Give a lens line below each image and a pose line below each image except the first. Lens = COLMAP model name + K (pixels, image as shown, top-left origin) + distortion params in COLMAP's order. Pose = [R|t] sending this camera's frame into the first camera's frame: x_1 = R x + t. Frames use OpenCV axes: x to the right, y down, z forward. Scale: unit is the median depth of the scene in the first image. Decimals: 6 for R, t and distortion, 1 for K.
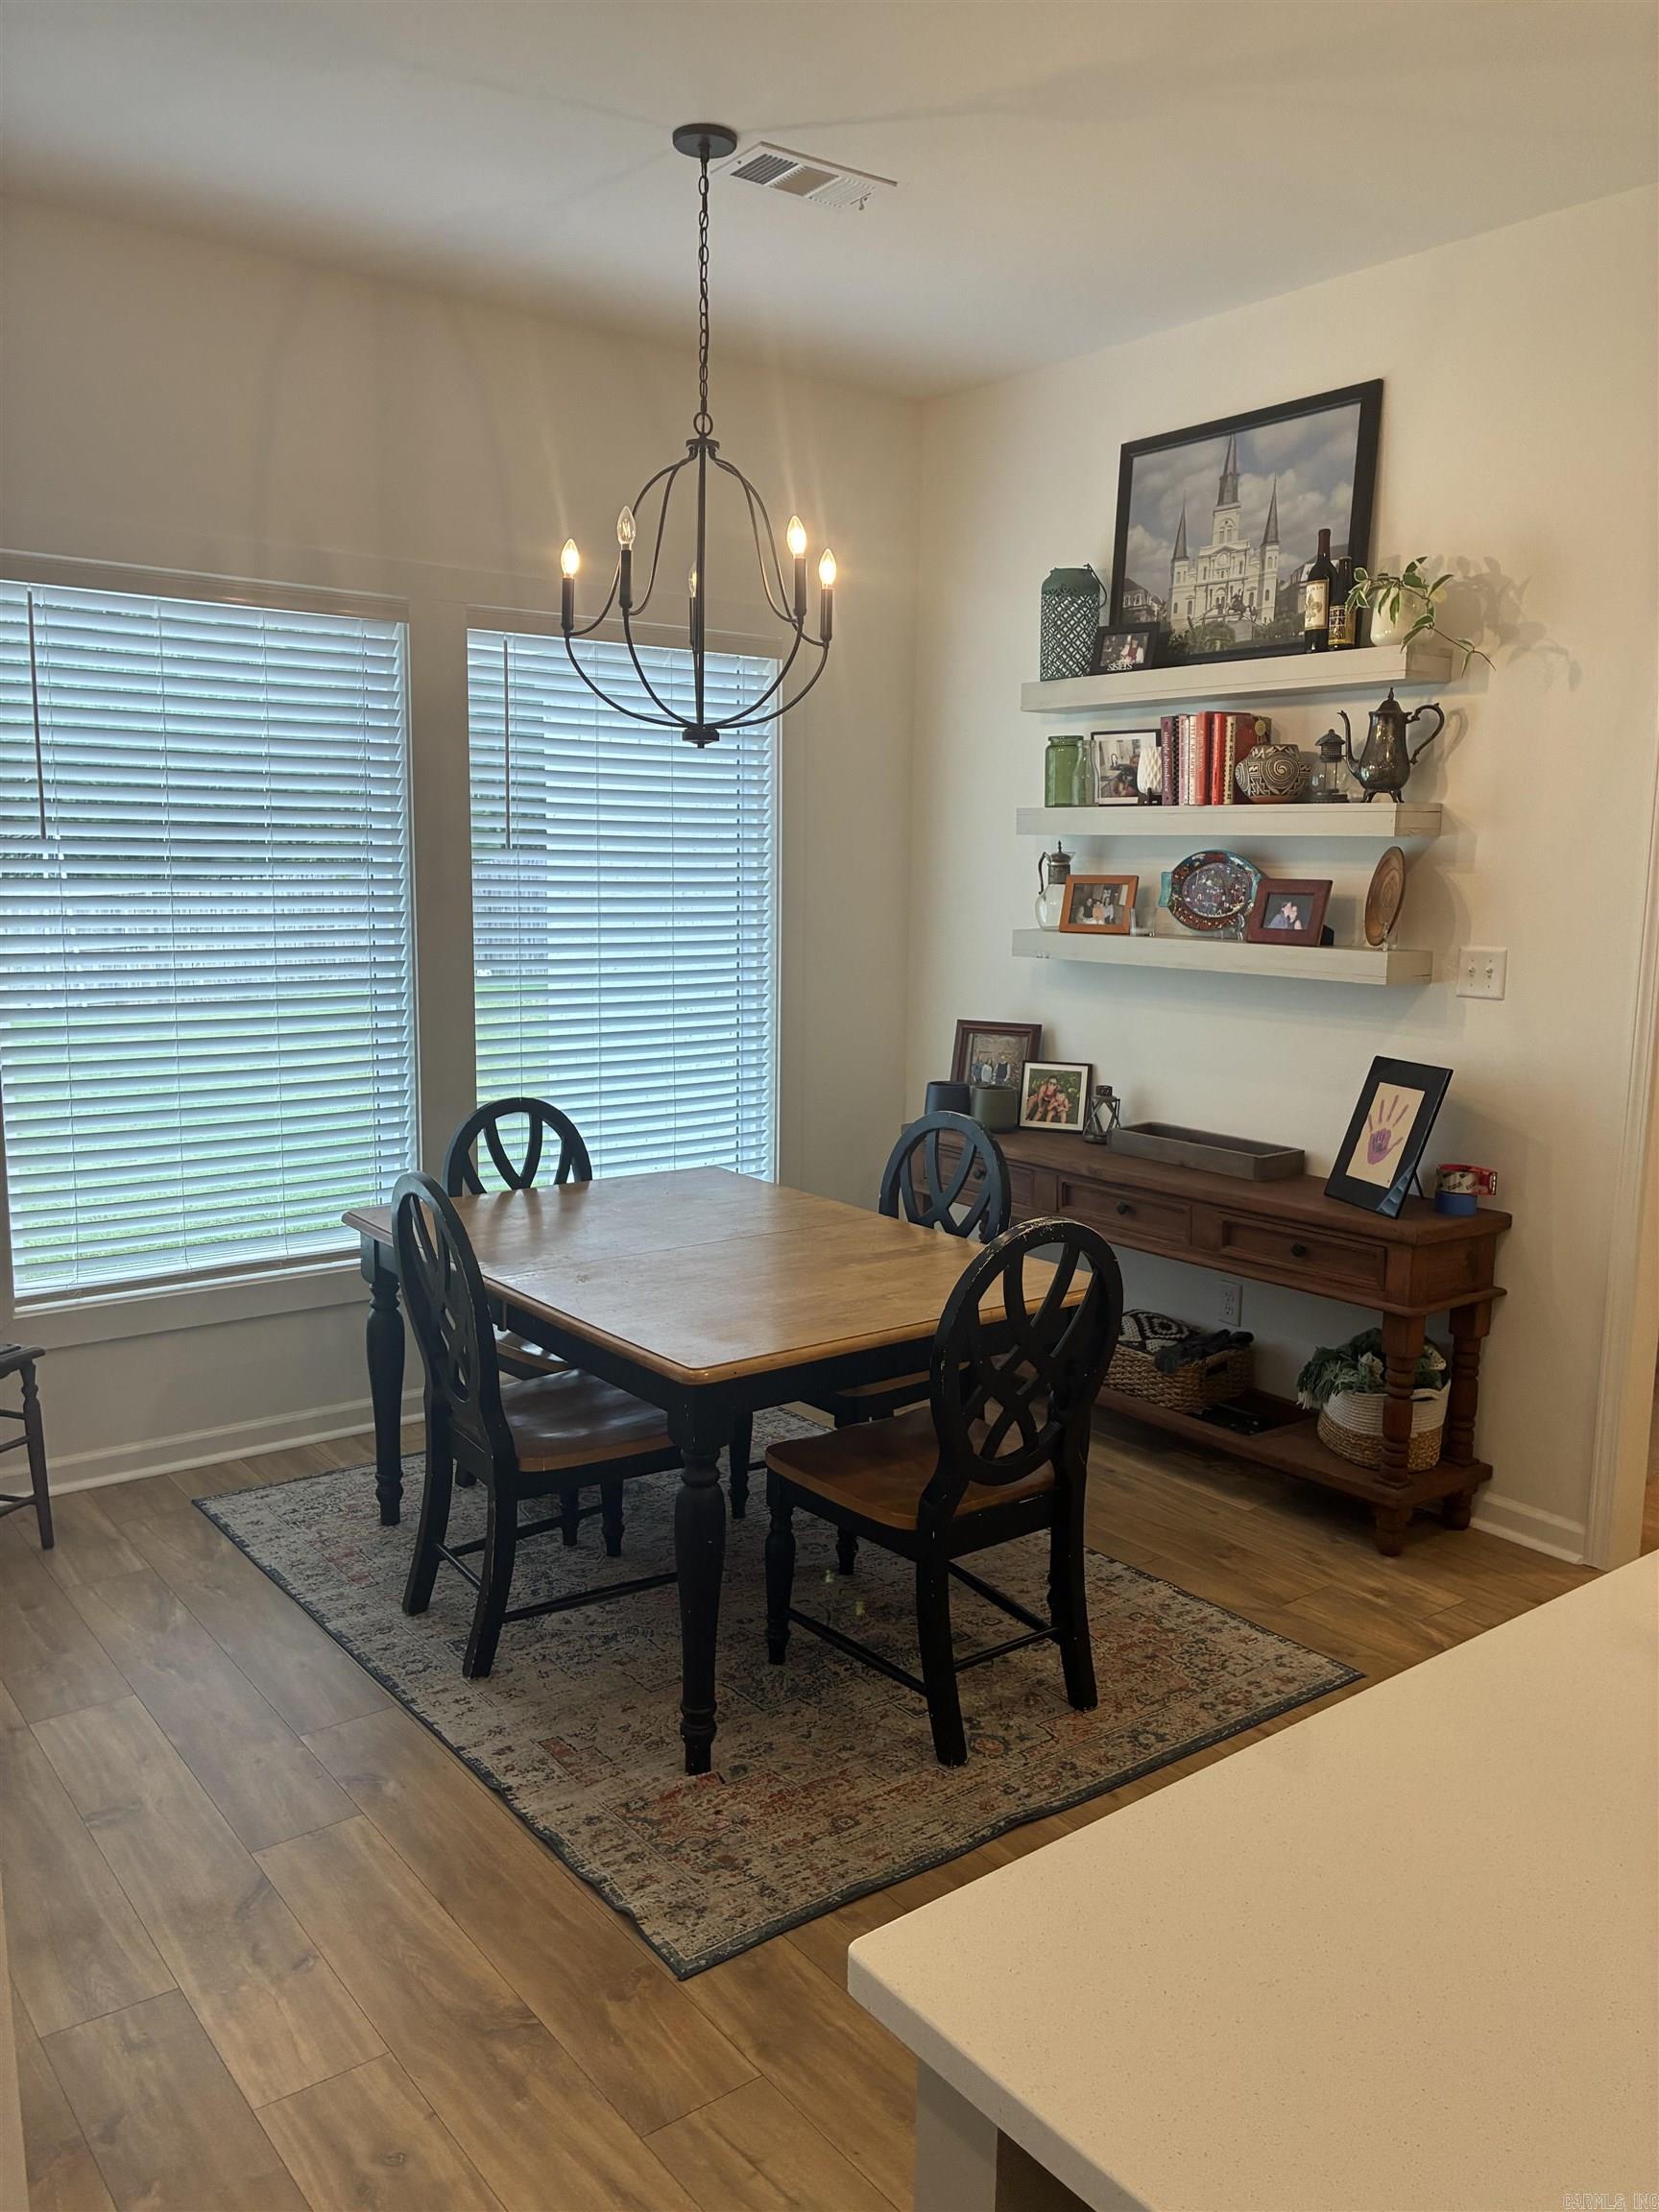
lens RADIAL K [[1691.7, 0, 824.2], [0, 1691.7, 1108.3], [0, 0, 1]] dist [0.023182, -0.000436]
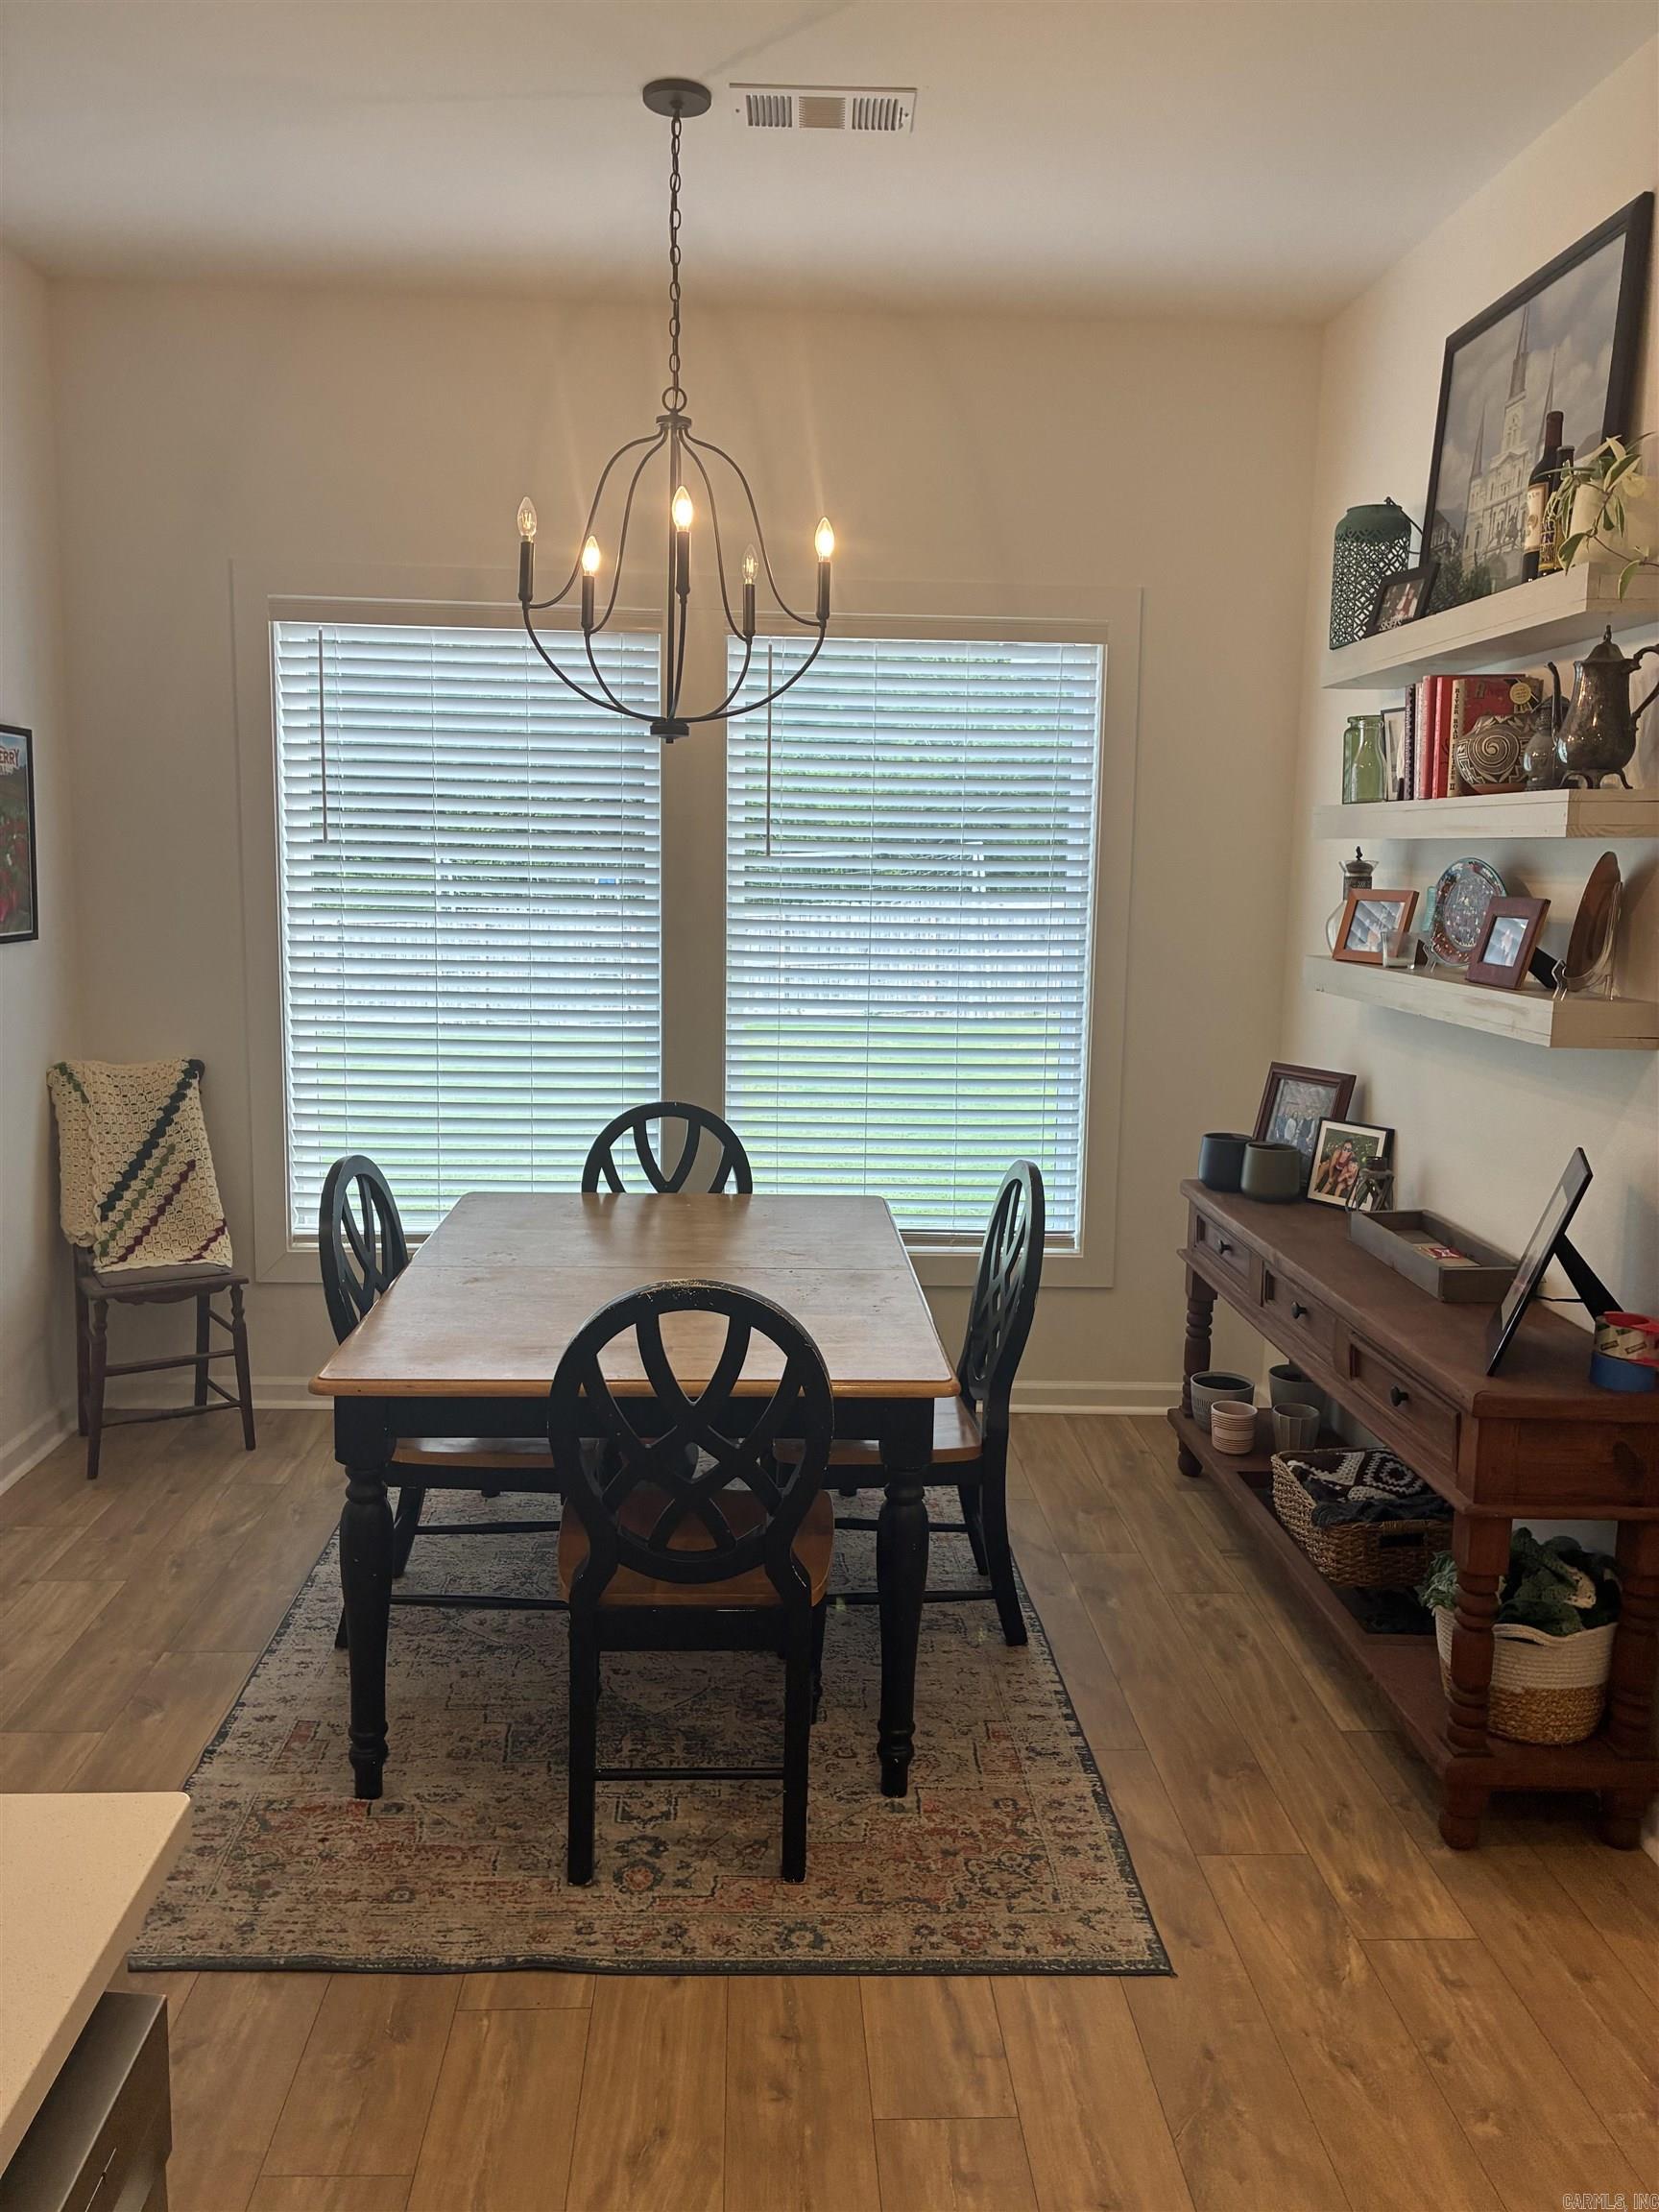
lens RADIAL K [[1691.7, 0, 825.8], [0, 1691.7, 1101.9], [0, 0, 1]] dist [0.023182, -0.000436]
pose [[0.819241, 0.086585, -0.566875, 0.474960], [-0.095426, 0.995336, 0.014119, -0.030238], [0.565453, 0.042528, 0.823683, 0.241152]]
